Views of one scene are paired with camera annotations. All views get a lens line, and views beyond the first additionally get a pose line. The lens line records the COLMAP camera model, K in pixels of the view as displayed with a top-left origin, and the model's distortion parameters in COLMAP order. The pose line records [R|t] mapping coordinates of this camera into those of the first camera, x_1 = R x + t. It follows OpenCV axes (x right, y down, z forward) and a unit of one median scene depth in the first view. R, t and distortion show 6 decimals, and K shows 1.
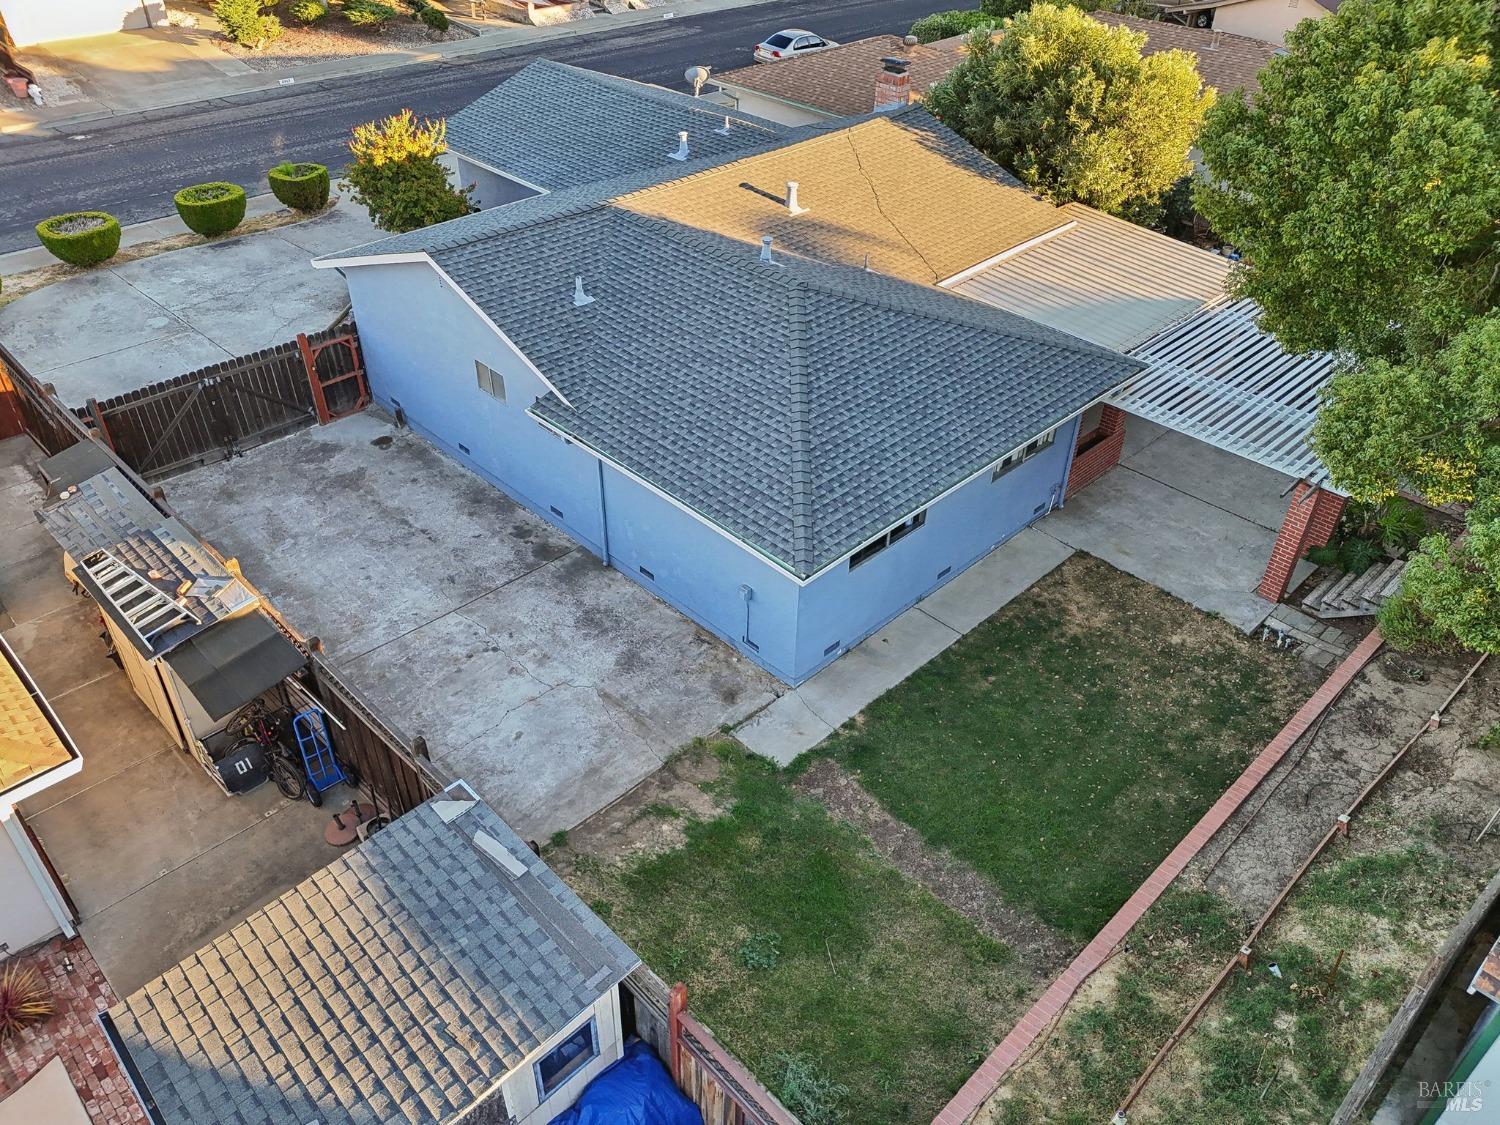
lens RADIAL K [[1117.3, 0, 745.4], [0, 1117.3, 561.5], [0, 0, 1]] dist [0.061249, -0.057649]
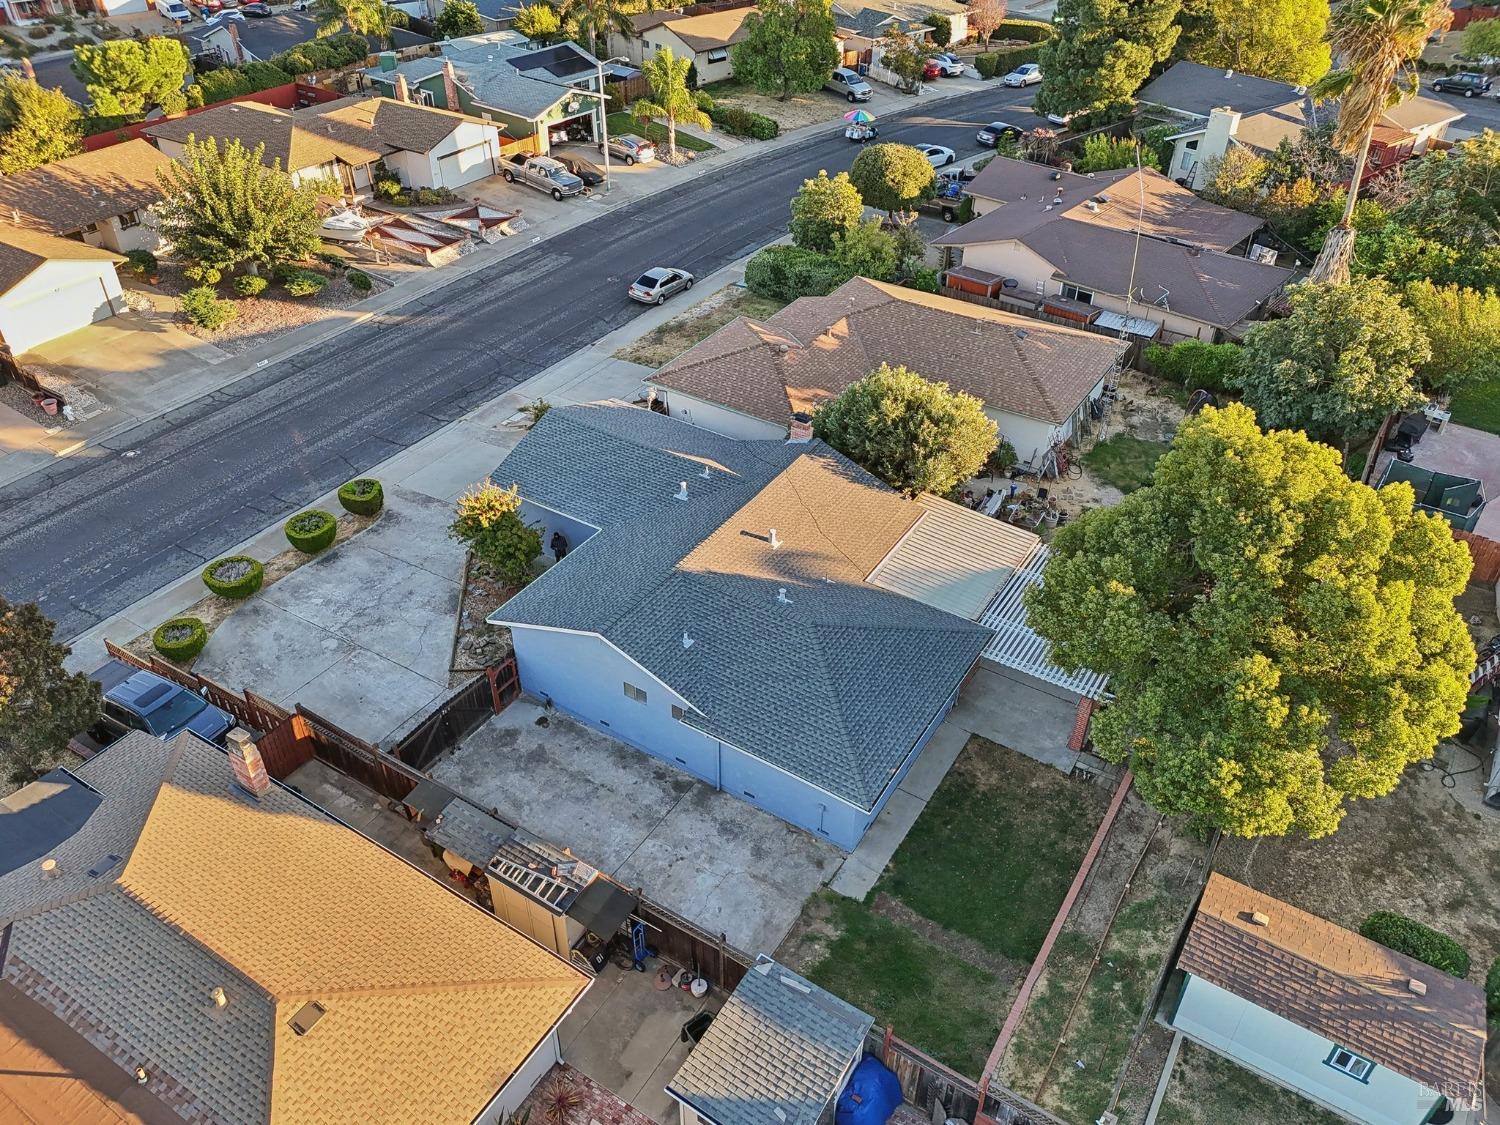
lens RADIAL K [[1117.3, 0, 751.7], [0, 1117.3, 557.0], [0, 0, 1]] dist [0.061249, -0.057649]
pose [[0.973212, -0.137952, 0.183922, -0.407126], [0.139396, 0.990224, 0.005121, -0.420949], [-0.182830, 0.020654, 0.982928, -0.845027]]
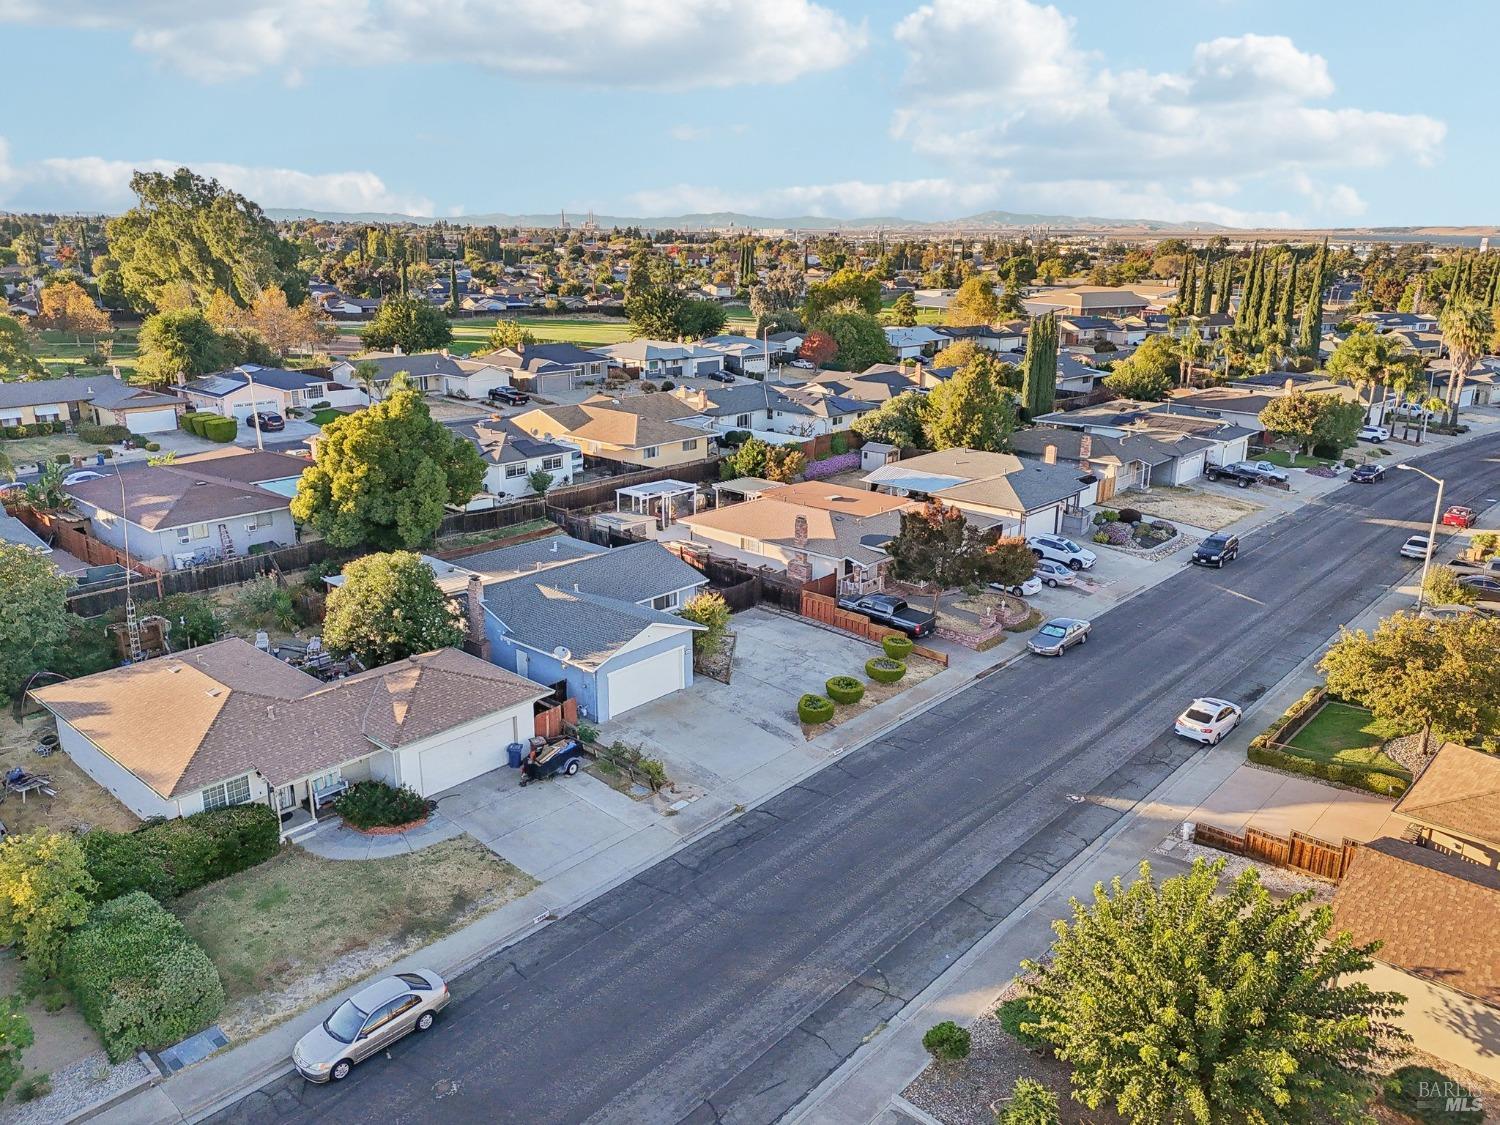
lens RADIAL K [[1117.3, 0, 754.3], [0, 1117.3, 559.1], [0, 0, 1]] dist [0.061249, -0.057649]
pose [[-0.997966, 0.005412, -0.063515, -0.424837], [-0.047897, 0.593815, 0.803175, -3.577666], [0.042063, 0.804584, -0.592348, 3.634460]]
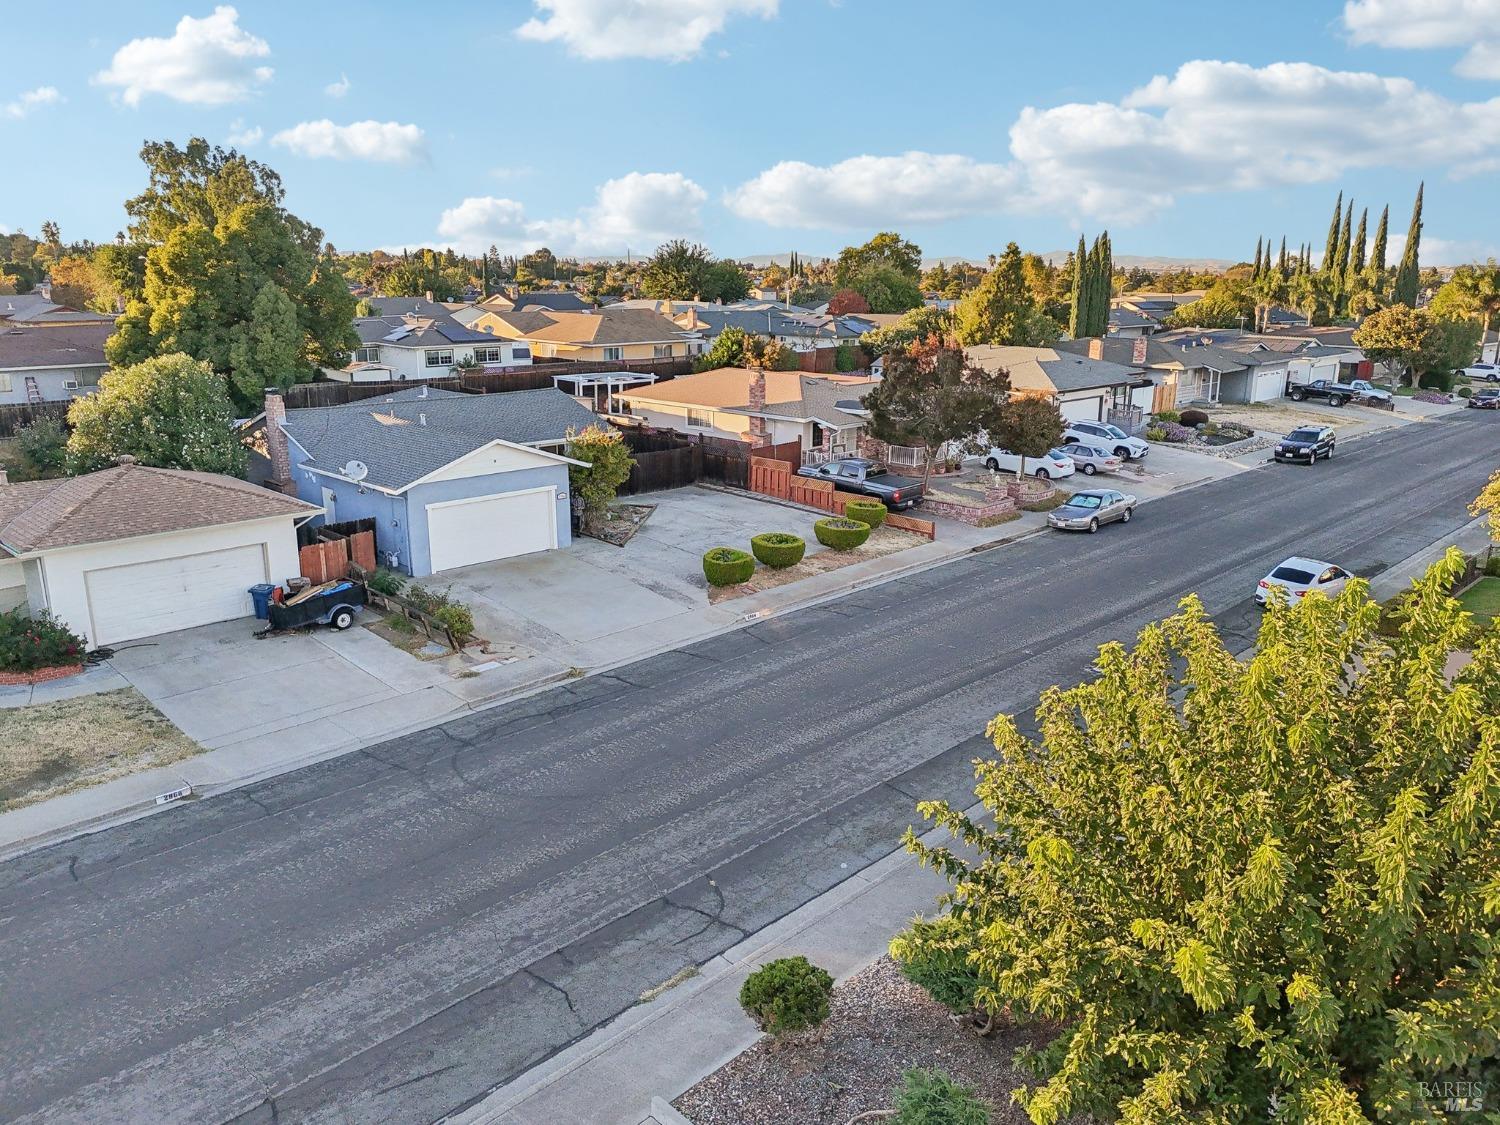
lens RADIAL K [[1117.3, 0, 757.1], [0, 1117.3, 558.6], [0, 0, 1]] dist [0.061249, -0.057649]
pose [[-0.999888, -0.009111, -0.011851, -0.842134], [-0.014947, 0.621649, 0.783153, -2.487115], [0.000232, 0.783243, -0.621716, 3.462859]]
